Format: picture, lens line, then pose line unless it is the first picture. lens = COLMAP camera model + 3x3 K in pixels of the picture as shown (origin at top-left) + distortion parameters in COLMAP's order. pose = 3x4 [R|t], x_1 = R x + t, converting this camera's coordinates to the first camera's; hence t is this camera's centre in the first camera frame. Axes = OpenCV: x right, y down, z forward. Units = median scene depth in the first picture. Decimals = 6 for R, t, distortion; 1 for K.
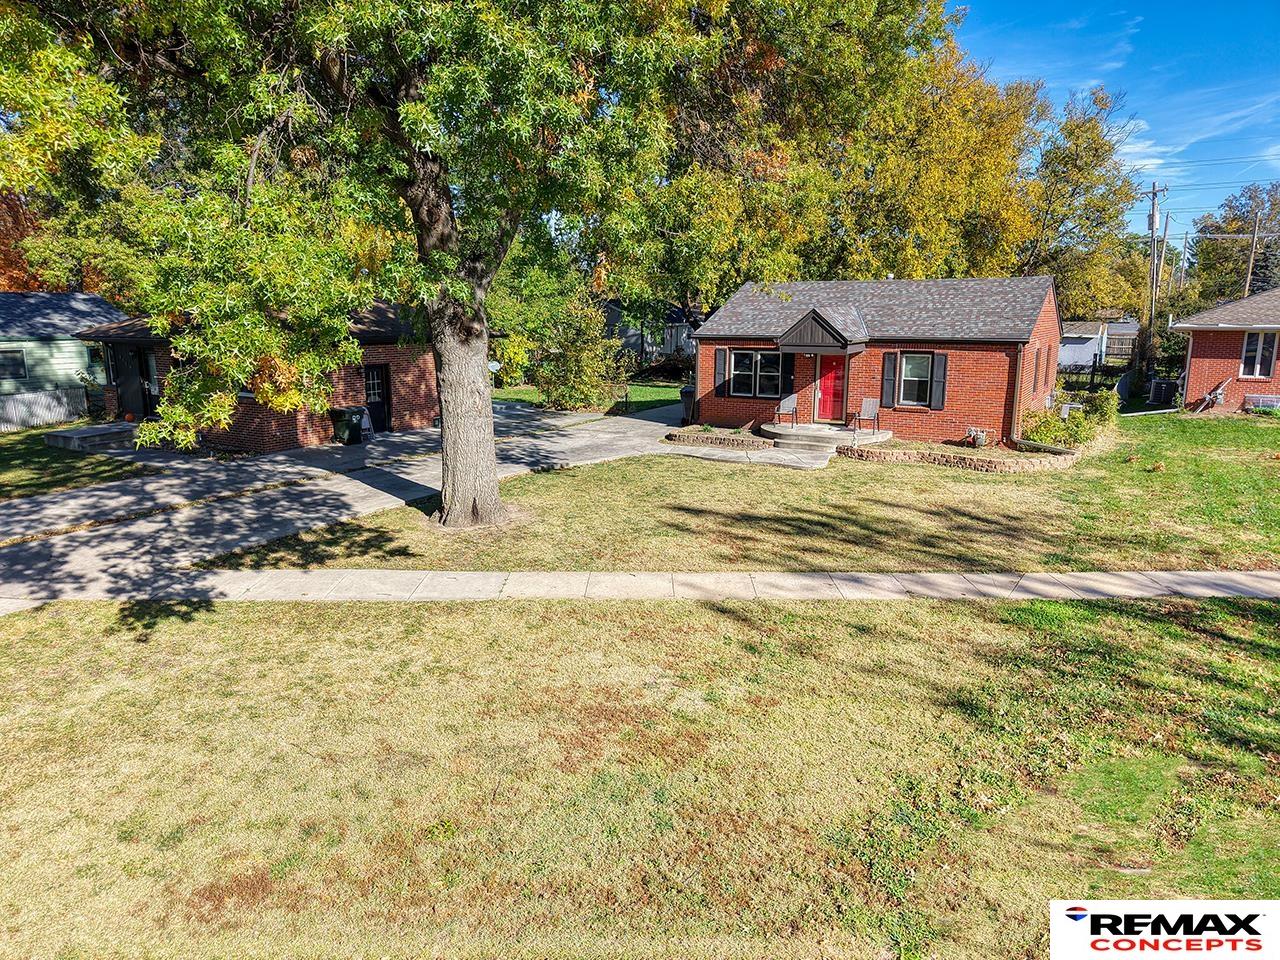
lens RADIAL K [[848.3, 0, 646.7], [0, 848.3, 484.7], [0, 0, 1]] dist [0.026422, -0.026652]
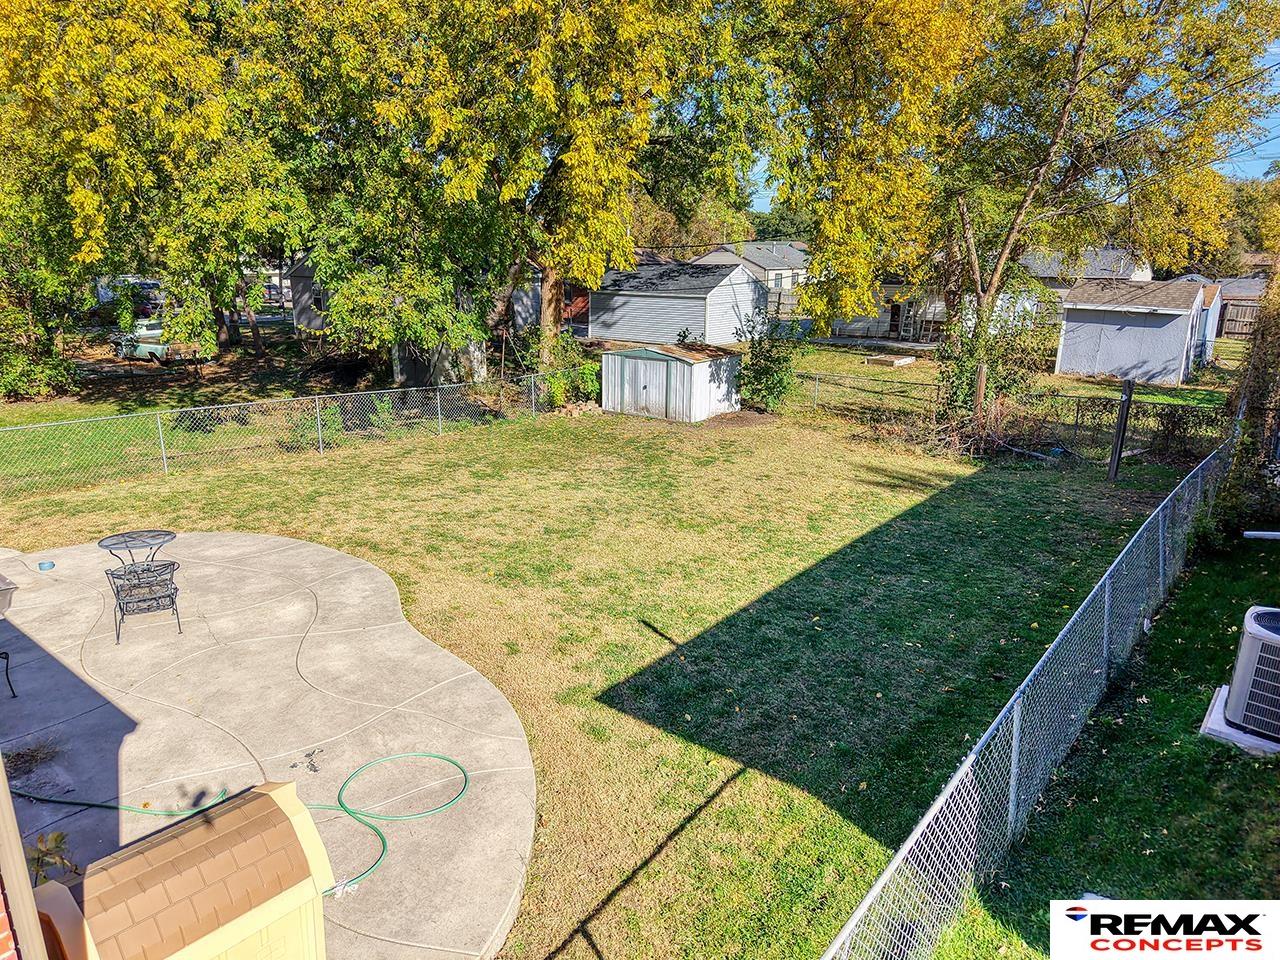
lens RADIAL K [[848.3, 0, 626.1], [0, 848.3, 488.2], [0, 0, 1]] dist [0.026422, -0.026652]
pose [[0.989695, 0.036923, -0.138349, 0.692012], [-0.028067, 0.997462, 0.065429, -0.237148], [0.140414, -0.060871, 0.988220, 1.148262]]
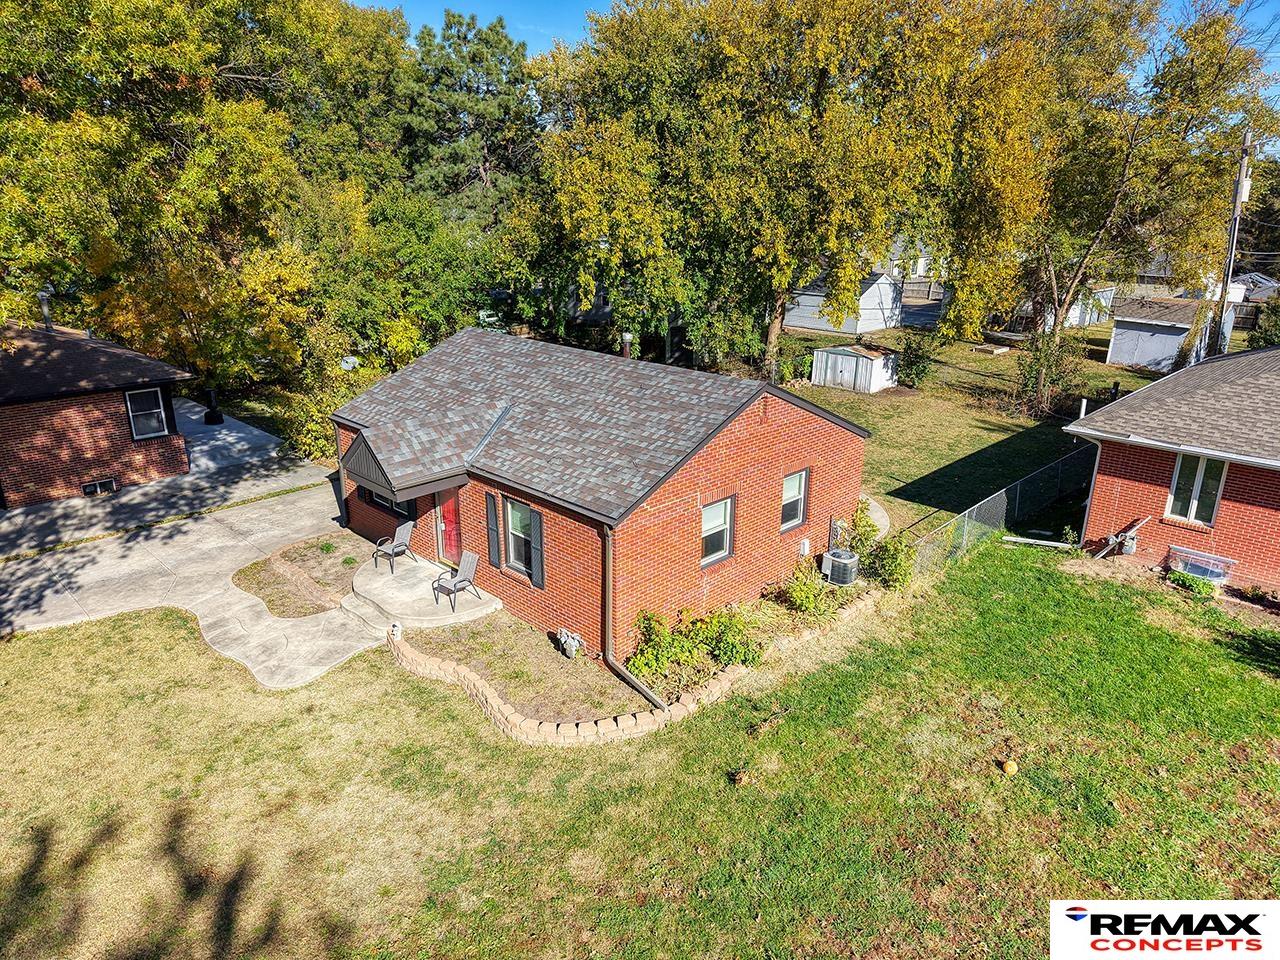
lens RADIAL K [[848.3, 0, 632.1], [0, 848.3, 481.2], [0, 0, 1]] dist [0.026422, -0.026652]
pose [[0.970951, 0.080828, -0.225214, 0.564984], [-0.053538, 0.990742, 0.124754, -0.262949], [0.233212, -0.109073, 0.966289, 0.373650]]
